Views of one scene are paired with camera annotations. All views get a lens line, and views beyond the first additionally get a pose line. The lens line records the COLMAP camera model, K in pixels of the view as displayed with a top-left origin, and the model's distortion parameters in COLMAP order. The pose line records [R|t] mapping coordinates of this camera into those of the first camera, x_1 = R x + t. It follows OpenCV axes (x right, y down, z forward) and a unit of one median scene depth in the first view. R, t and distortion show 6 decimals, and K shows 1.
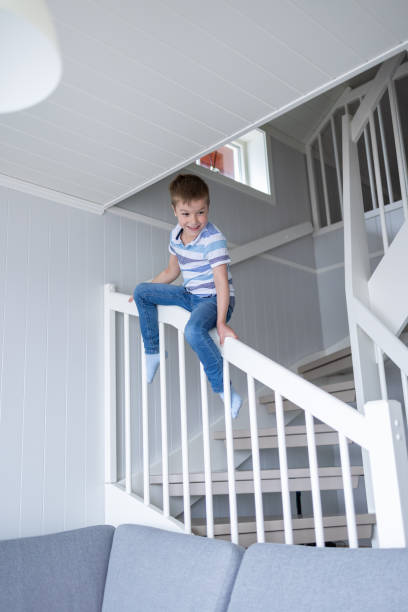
lens RADIAL K [[616.1, 0, 204.0], [0, 616.1, 306.0], [0, 0, 1]] dist [0.025966, 0.019479]
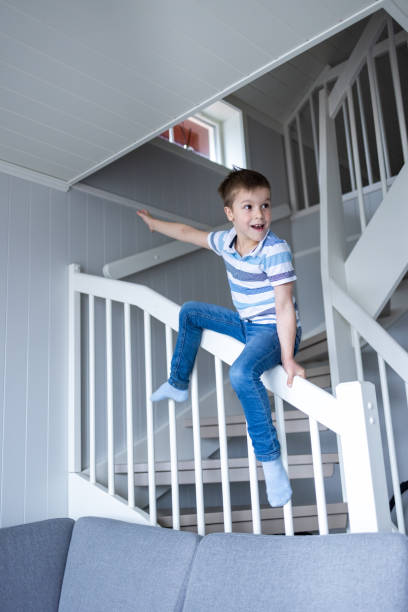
lens RADIAL K [[616.1, 0, 204.0], [0, 616.1, 306.0], [0, 0, 1]] dist [0.025966, 0.019479]
pose [[0.999695, 0.000834, 0.024689, 0.022719], [-0.001148, 0.999919, 0.012696, 0.015721], [-0.024676, -0.012720, 0.999615, 0.043047]]
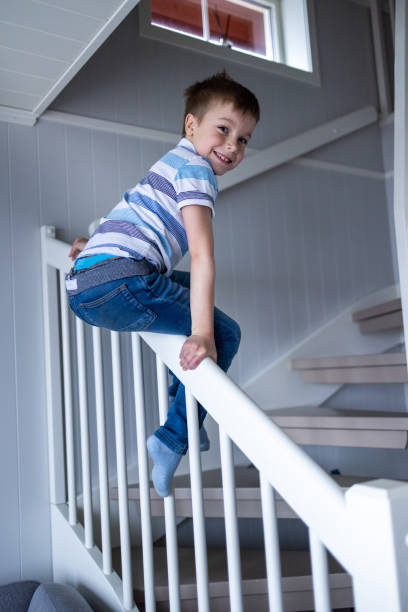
lens RADIAL K [[601.8, 0, 229.9], [0, 601.8, 326.8], [0, 0, 1]] dist [0.007818, 0.002122]
pose [[0.983528, -0.039951, -0.176285, 0.165758], [0.072229, 0.980886, 0.180682, -0.031800], [0.165697, -0.190438, 0.967615, 0.335800]]
